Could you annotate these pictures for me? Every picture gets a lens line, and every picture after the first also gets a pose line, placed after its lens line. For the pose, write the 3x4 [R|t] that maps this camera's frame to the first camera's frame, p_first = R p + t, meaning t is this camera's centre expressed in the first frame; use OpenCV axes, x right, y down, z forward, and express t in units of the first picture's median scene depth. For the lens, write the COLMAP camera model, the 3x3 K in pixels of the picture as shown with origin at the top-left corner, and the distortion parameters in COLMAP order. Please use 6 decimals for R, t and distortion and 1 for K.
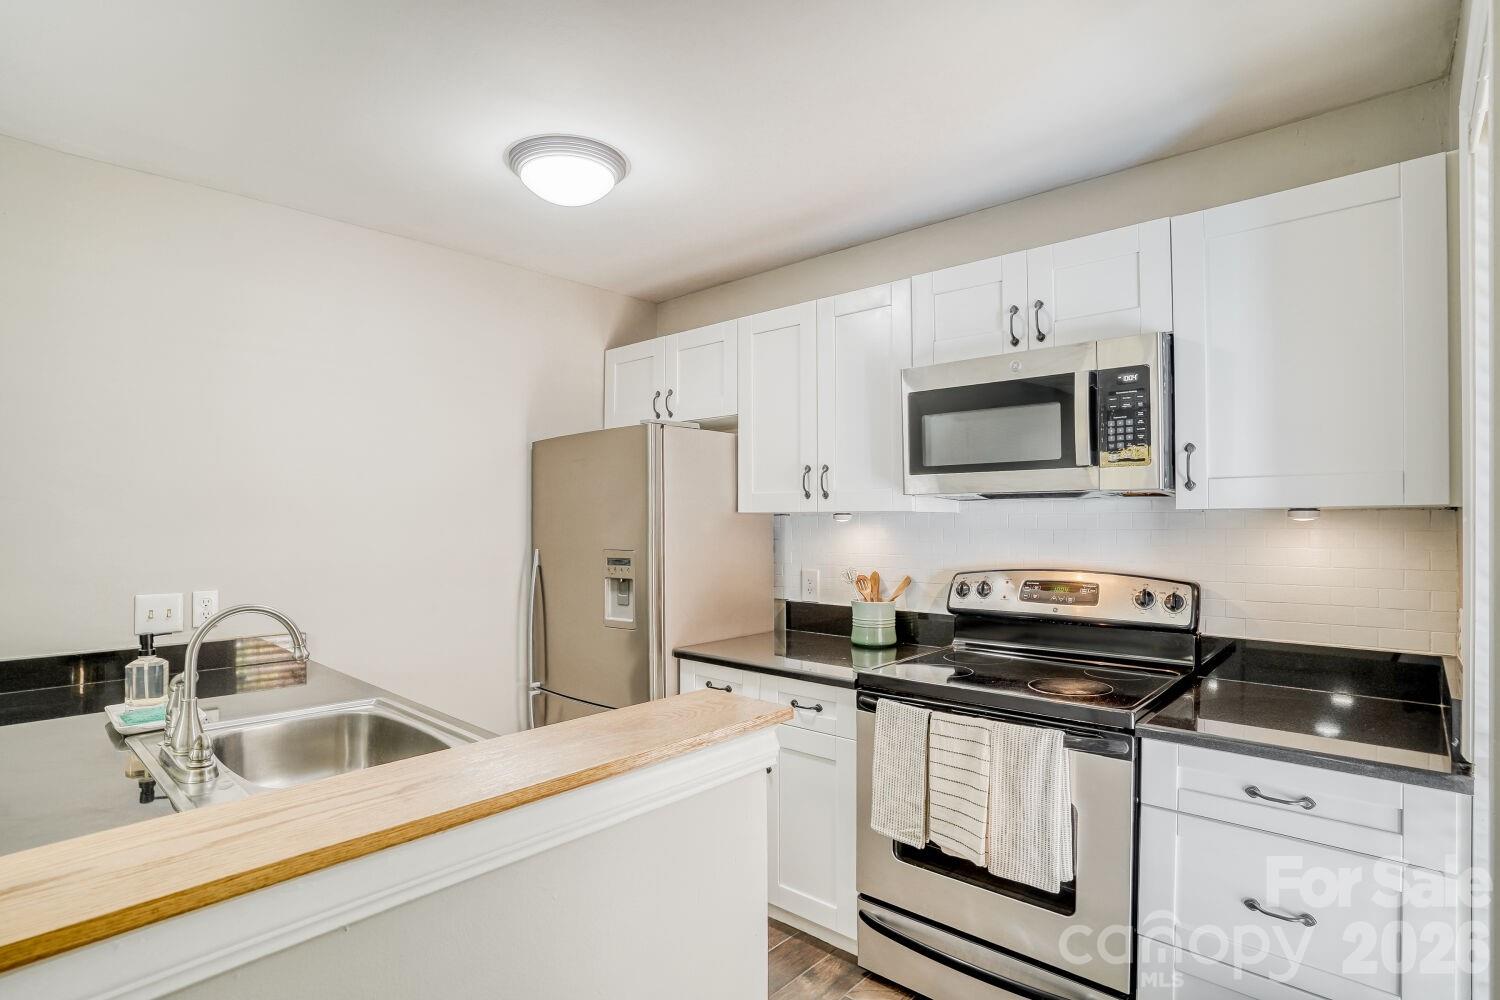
lens RADIAL K [[750.1, 0, 754.0], [0, 750.1, 513.4], [0, 0, 1]] dist [-0.048365, 0.006165]
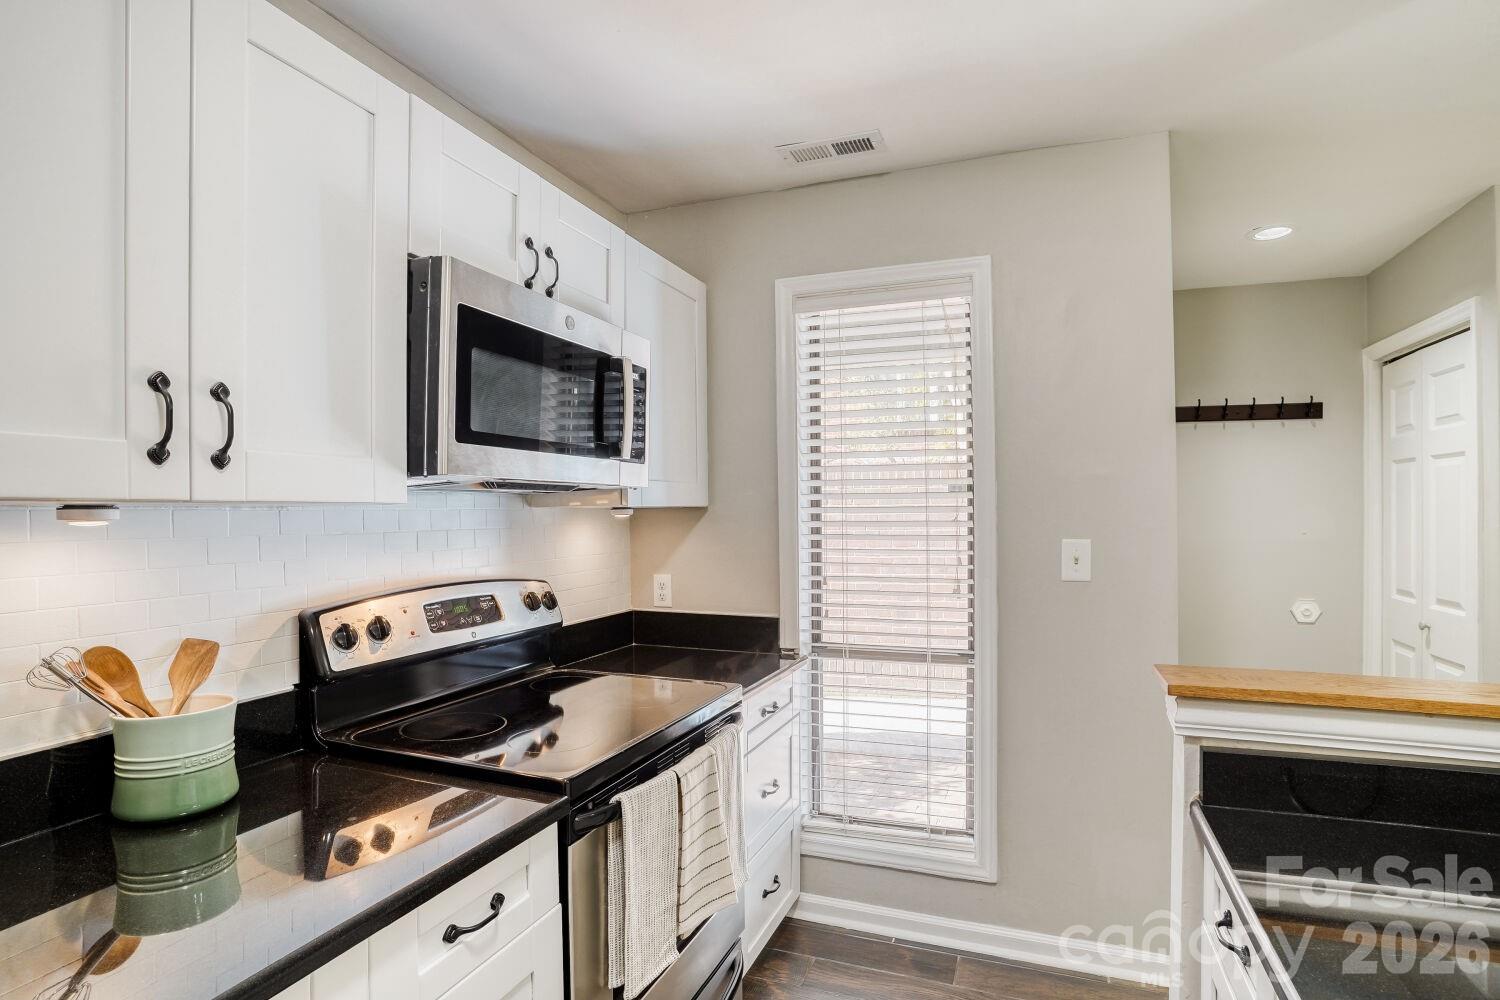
lens RADIAL K [[750.1, 0, 754.6], [0, 750.1, 510.7], [0, 0, 1]] dist [-0.048365, 0.006165]
pose [[-0.341637, -0.000414, 0.939832, -0.376434], [-0.018947, 0.999800, -0.006447, 0.000154], [-0.939641, -0.020009, -0.341576, 0.900959]]
